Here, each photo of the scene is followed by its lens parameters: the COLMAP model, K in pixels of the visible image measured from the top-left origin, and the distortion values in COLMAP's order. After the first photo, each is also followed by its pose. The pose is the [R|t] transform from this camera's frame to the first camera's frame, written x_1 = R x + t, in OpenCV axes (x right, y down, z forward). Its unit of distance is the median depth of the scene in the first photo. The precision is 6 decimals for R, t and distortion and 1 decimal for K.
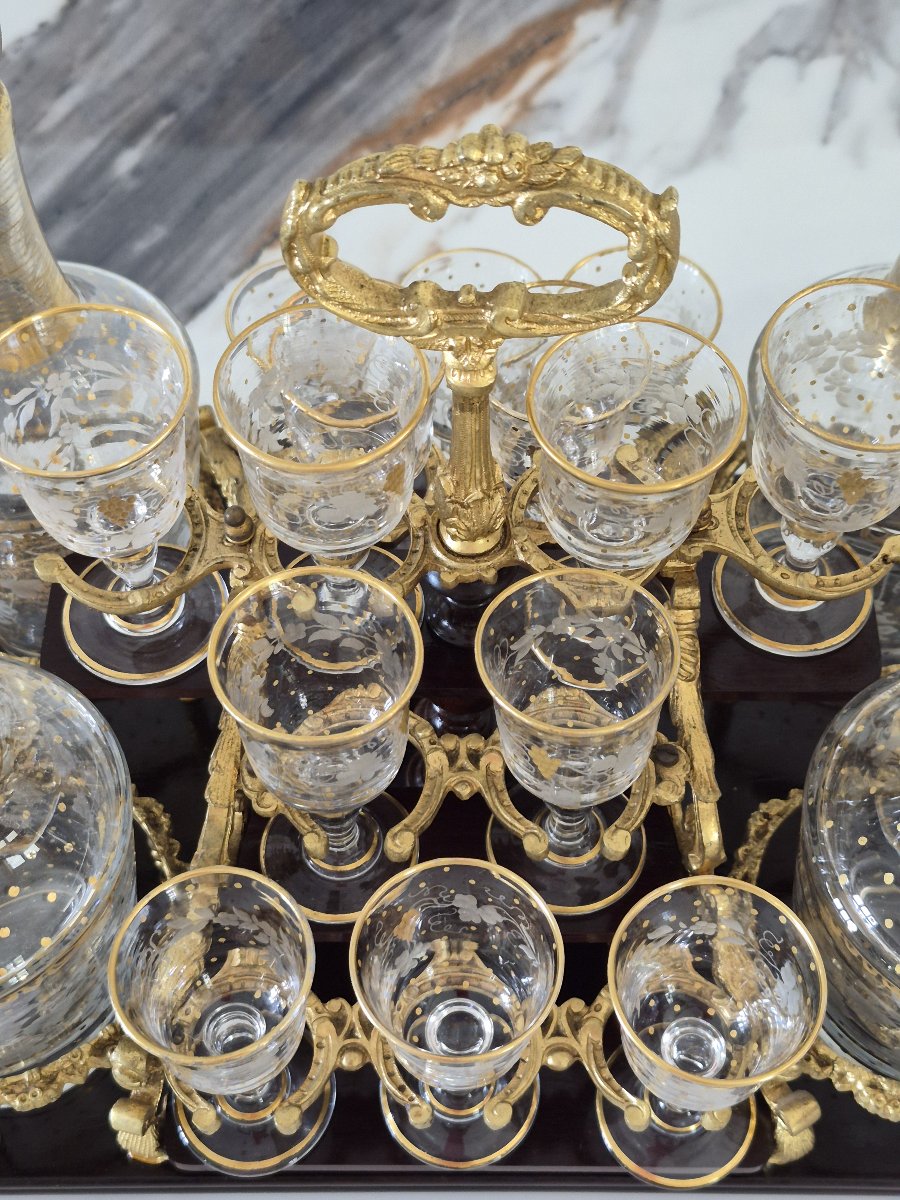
lens RADIAL K [[1669.4, 0, 414.5], [0, 1669.4, 600.4], [0, 0, 1]] dist [0.142289, 0.009925]
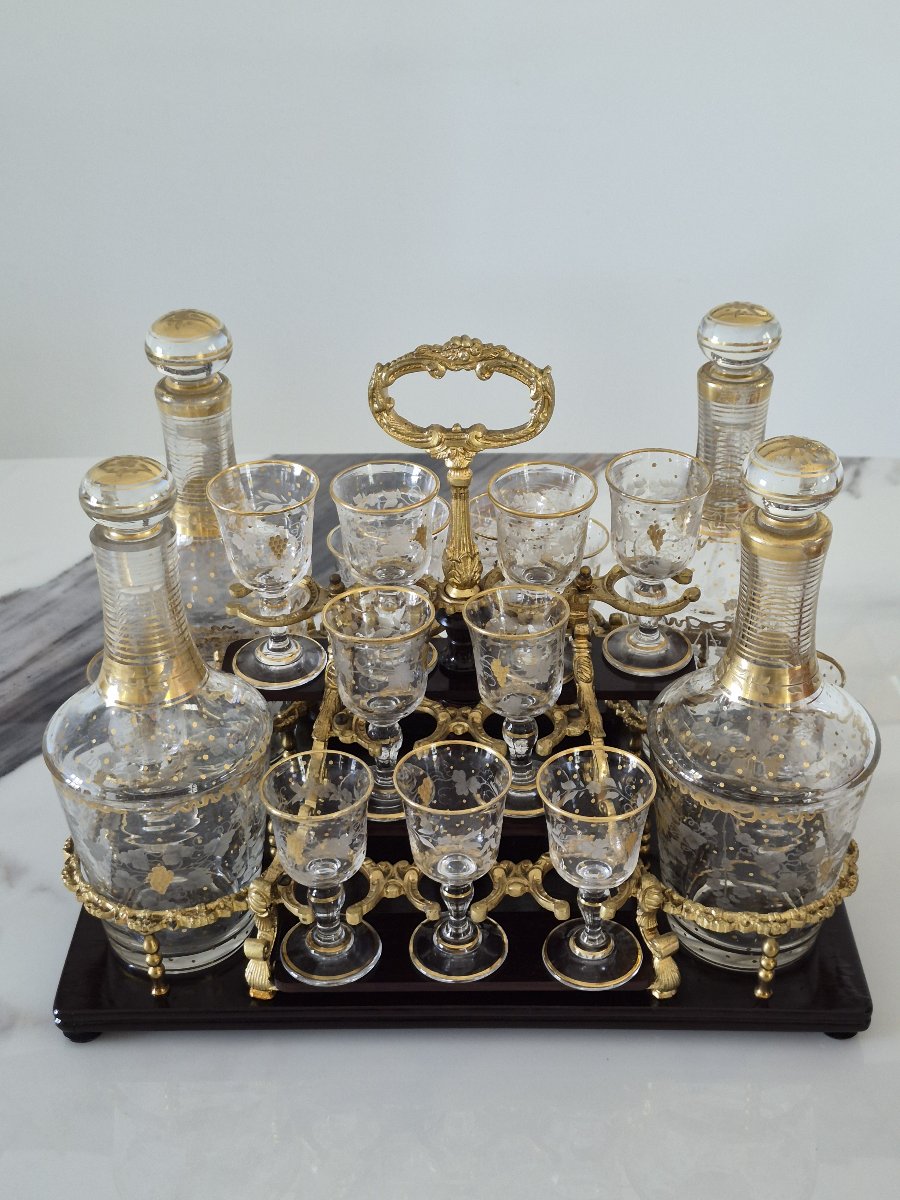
lens RADIAL K [[1669.4, 0, 414.5], [0, 1669.4, 600.4], [0, 0, 1]] dist [0.142289, 0.009925]
pose [[0.999768, 0.001874, -0.021447, 0.020506], [-0.010869, 0.903872, -0.427666, 0.749212], [0.018584, 0.427800, 0.903683, -0.649619]]
